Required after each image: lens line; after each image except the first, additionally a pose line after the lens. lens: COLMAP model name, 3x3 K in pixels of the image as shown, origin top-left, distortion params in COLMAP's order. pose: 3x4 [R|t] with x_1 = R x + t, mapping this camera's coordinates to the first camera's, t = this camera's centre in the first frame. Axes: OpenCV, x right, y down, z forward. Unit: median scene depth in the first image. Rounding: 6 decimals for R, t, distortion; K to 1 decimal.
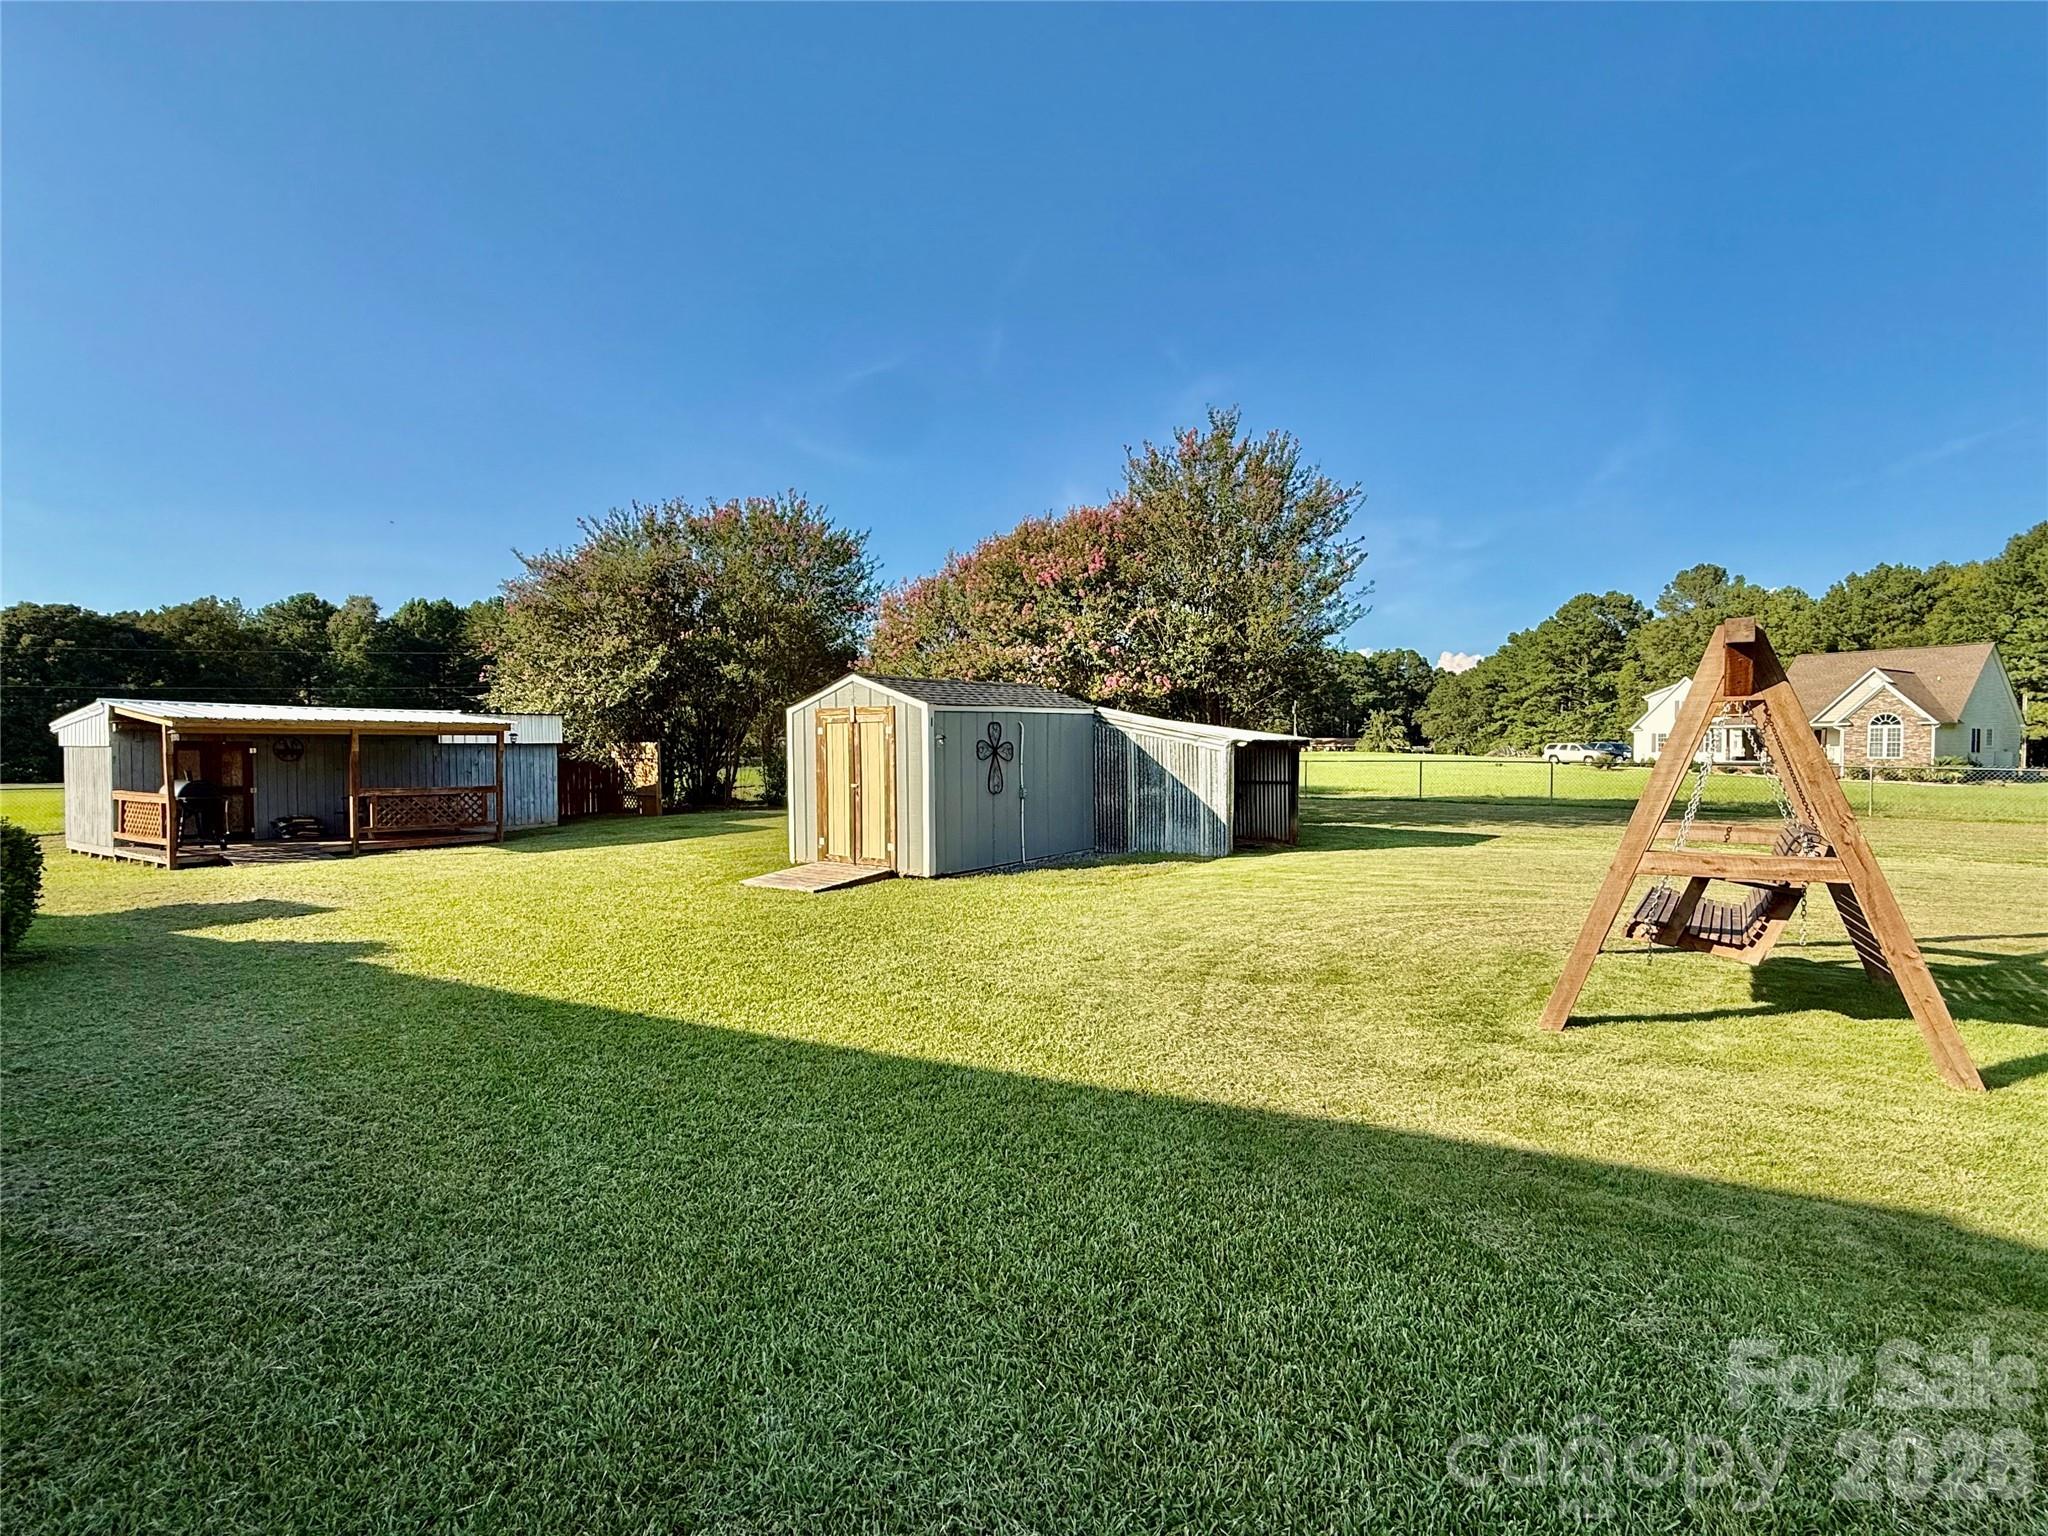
lens RADIAL K [[978.3, 0, 1026.9], [0, 978.3, 775.1], [0, 0, 1]] dist [-0.001928, 0.001227]
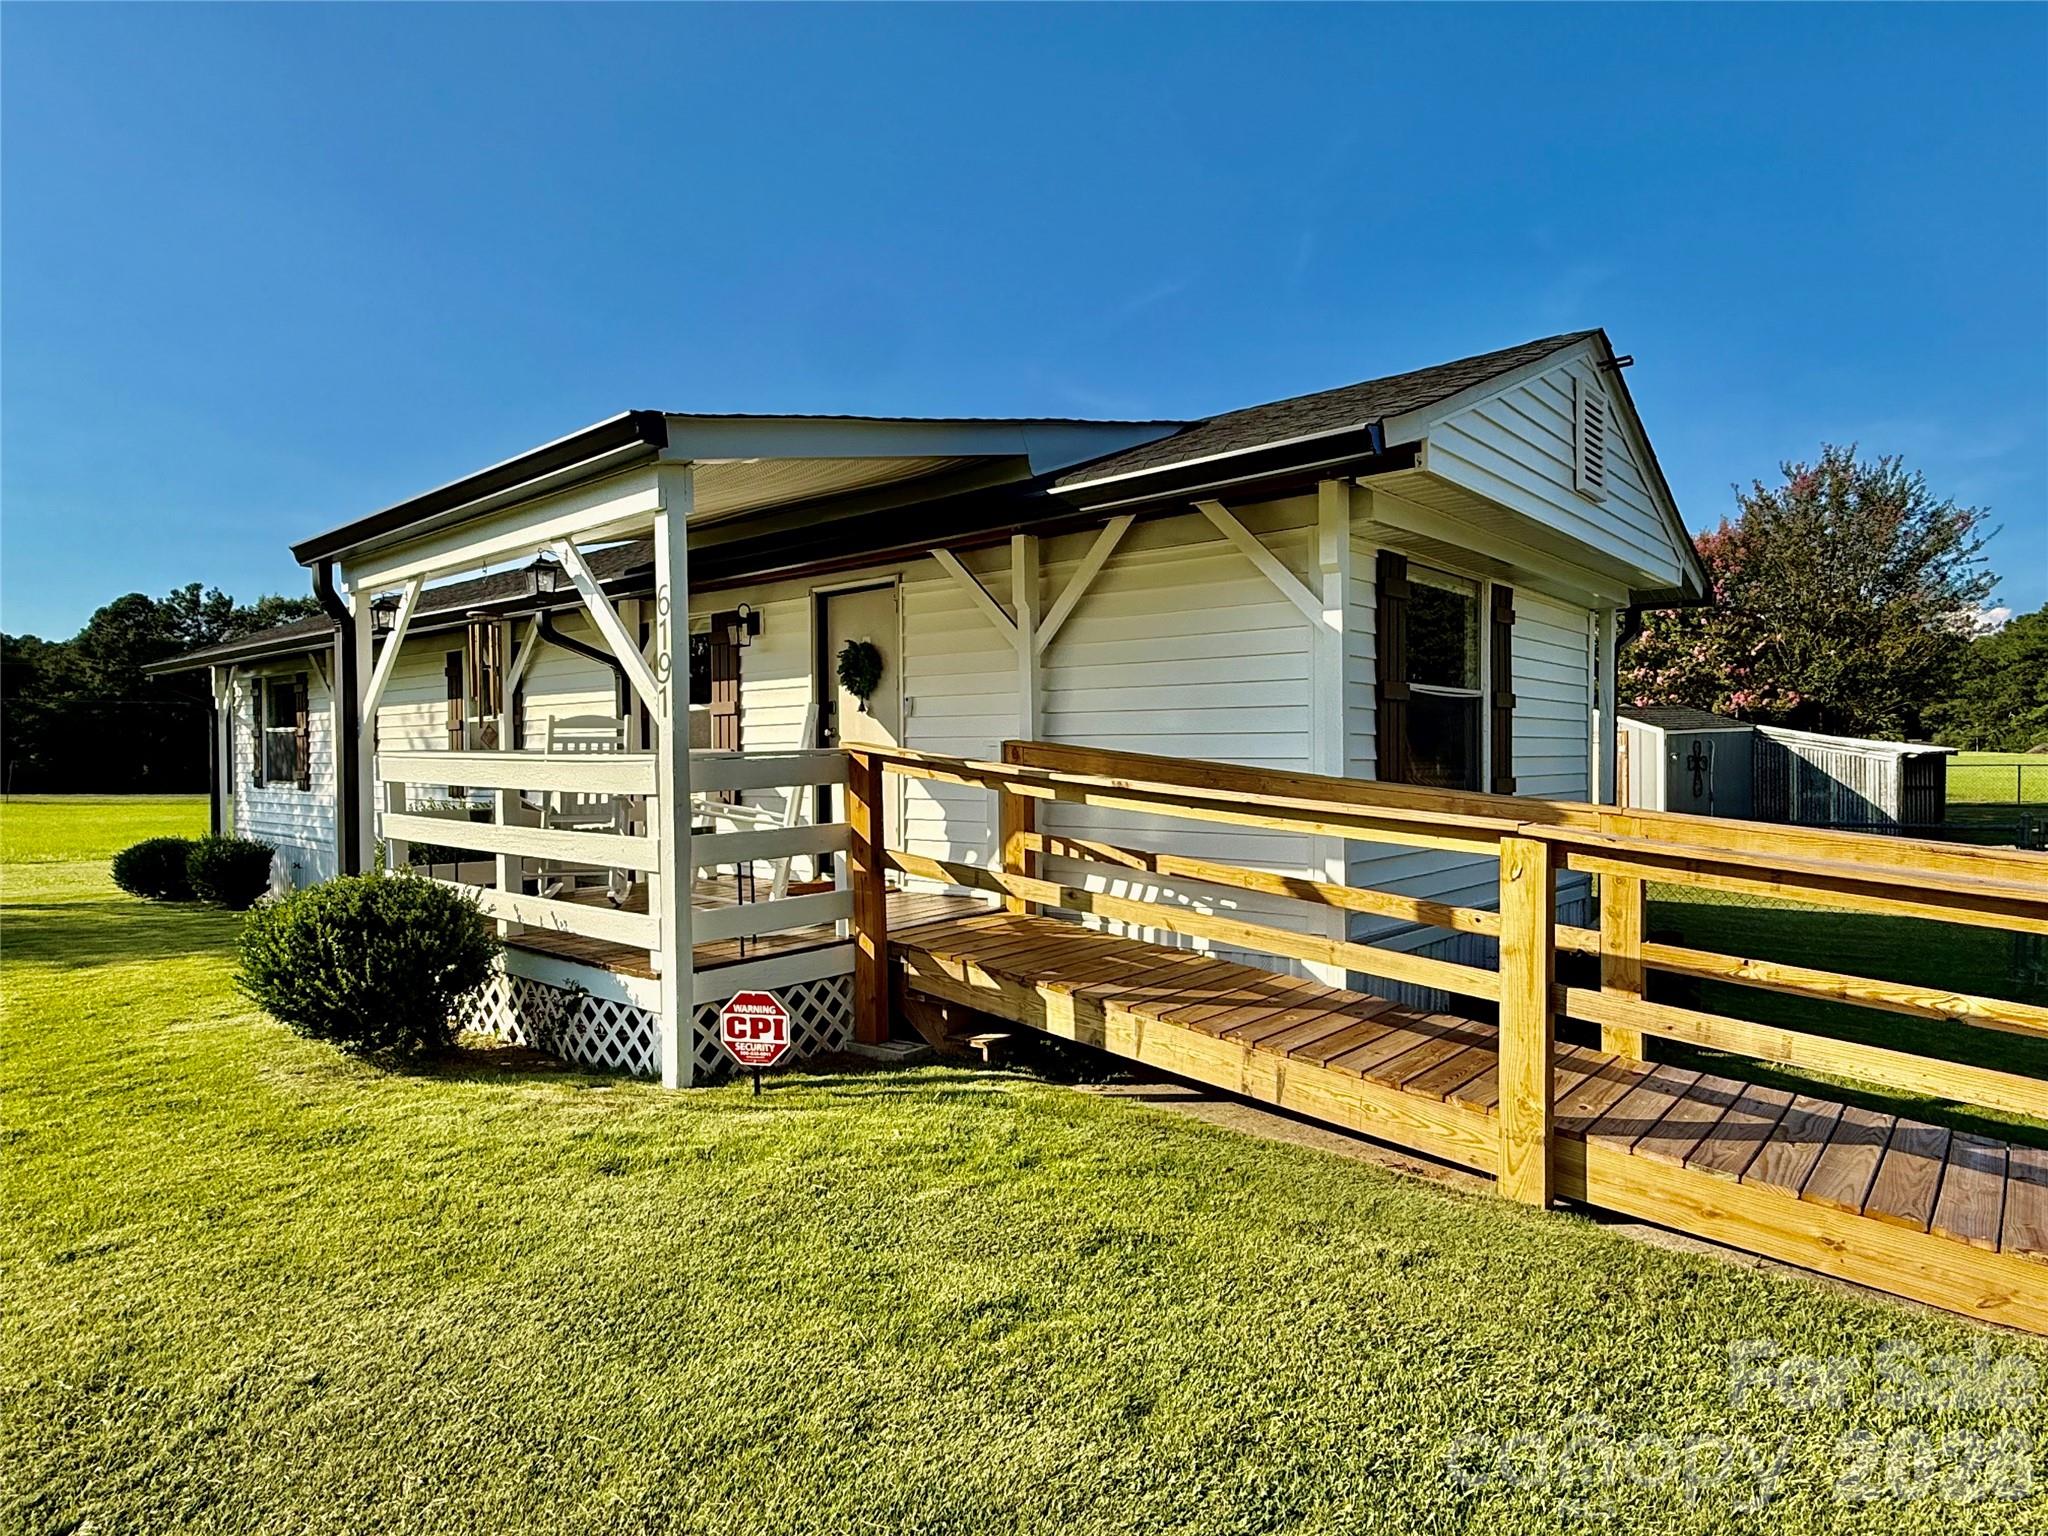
lens RADIAL K [[1155.4, 0, 1071.6], [0, 1155.4, 781.6], [0, 0, 1]] dist [0.003342, 0.000604]
pose [[0.969556, -0.004061, -0.244836, -0.332850], [0.003971, 0.999992, -0.000860, -0.001789], [0.244837, -0.000139, 0.969564, -0.487841]]
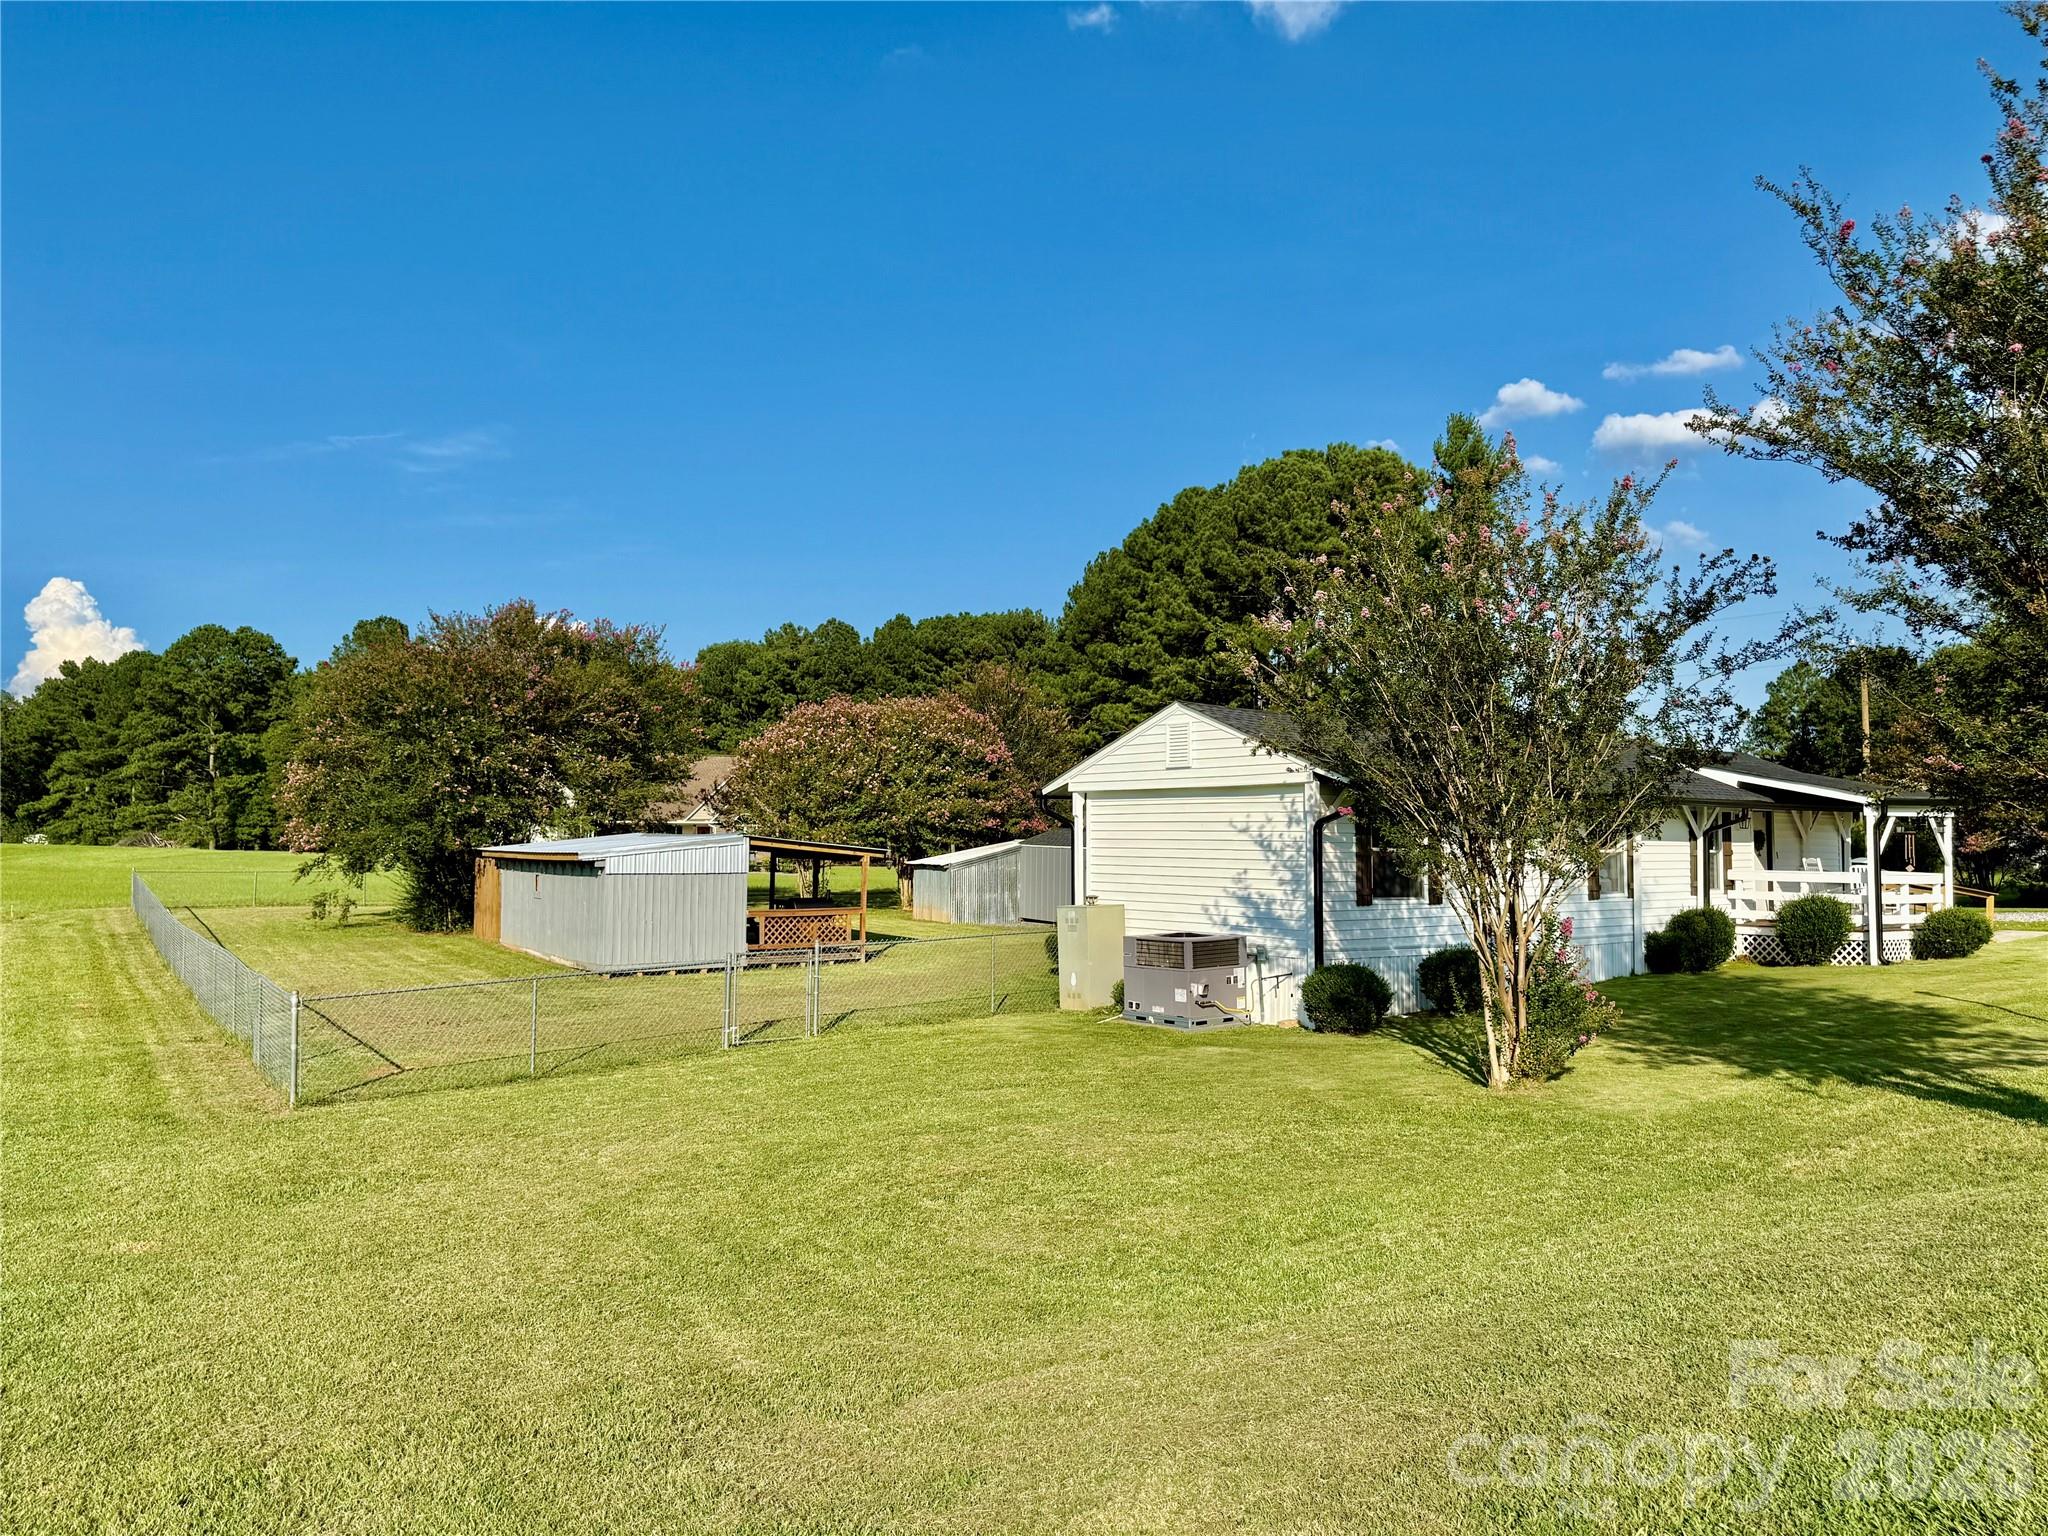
lens RADIAL K [[1509.4, 0, 1004.4], [0, 1509.4, 760.4], [0, 0, 1]] dist [0.048254, 0.002707]
pose [[0.401666, 0.048920, 0.914479, -2.180463], [0.016207, 0.998036, -0.060509, -0.042420], [-0.915643, 0.039125, 0.400084, -0.023787]]
